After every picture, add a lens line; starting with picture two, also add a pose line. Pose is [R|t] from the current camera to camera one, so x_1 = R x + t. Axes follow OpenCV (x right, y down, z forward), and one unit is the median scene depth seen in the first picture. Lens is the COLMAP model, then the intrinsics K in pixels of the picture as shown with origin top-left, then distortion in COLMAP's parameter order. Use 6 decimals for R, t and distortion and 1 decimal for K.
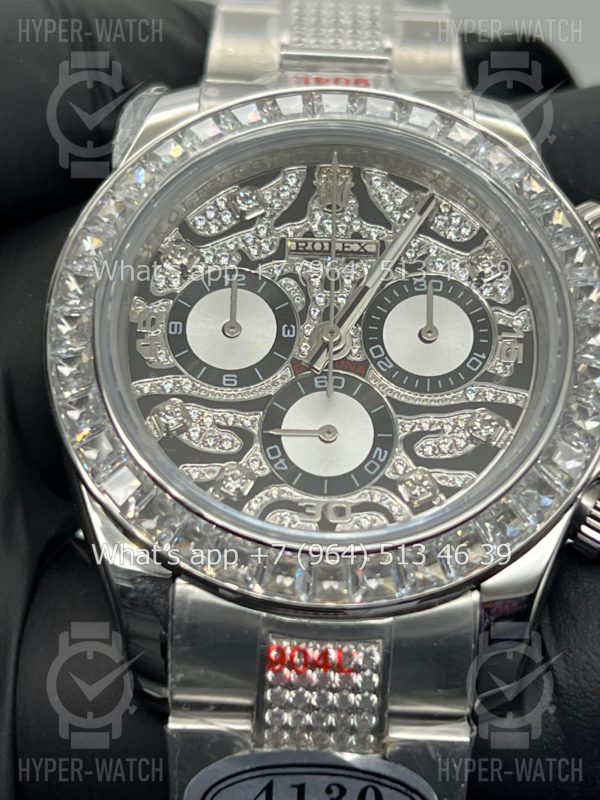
lens RADIAL K [[1904.3, 0, 300.0], [0, 1904.3, 400.0], [0, 0, 1]] dist [0.232615, -0.799568]
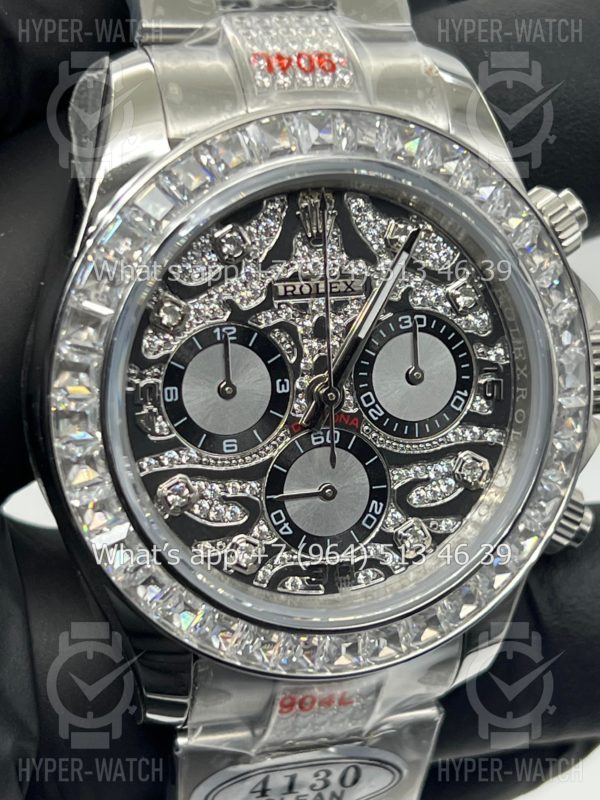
lens RADIAL K [[1904.3, 0, 300.0], [0, 1904.3, 400.0], [0, 0, 1]] dist [0.232615, -0.799568]
pose [[0.956766, -0.098996, 0.273492, -0.271312], [-0.051781, 0.867302, 0.495083, -0.525177], [-0.286211, -0.487840, 0.824679, 0.175766]]
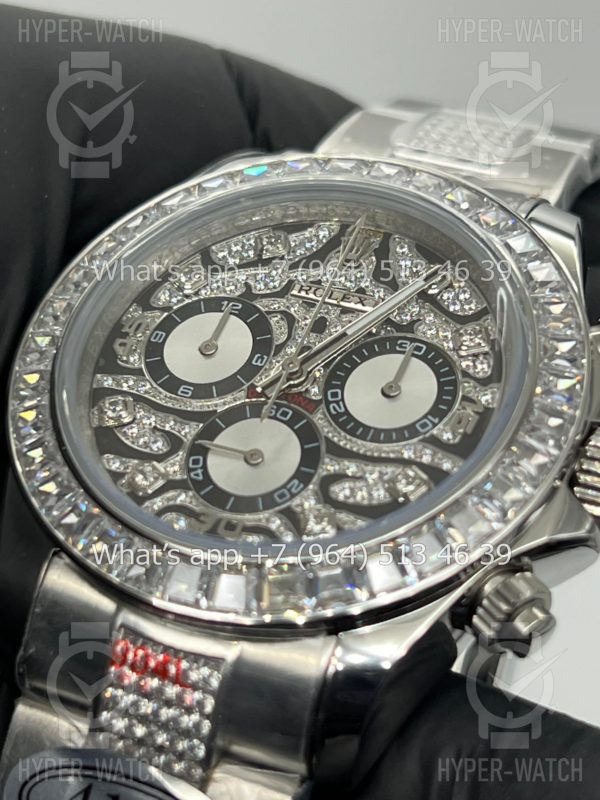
lens RADIAL K [[1904.3, 0, 300.0], [0, 1904.3, 400.0], [0, 0, 1]] dist [0.232615, -0.799568]
pose [[0.920213, 0.189468, -0.342505, 0.358048], [-0.258861, 0.950936, -0.169443, 0.146447], [0.293597, 0.244585, 0.924110, 0.097663]]
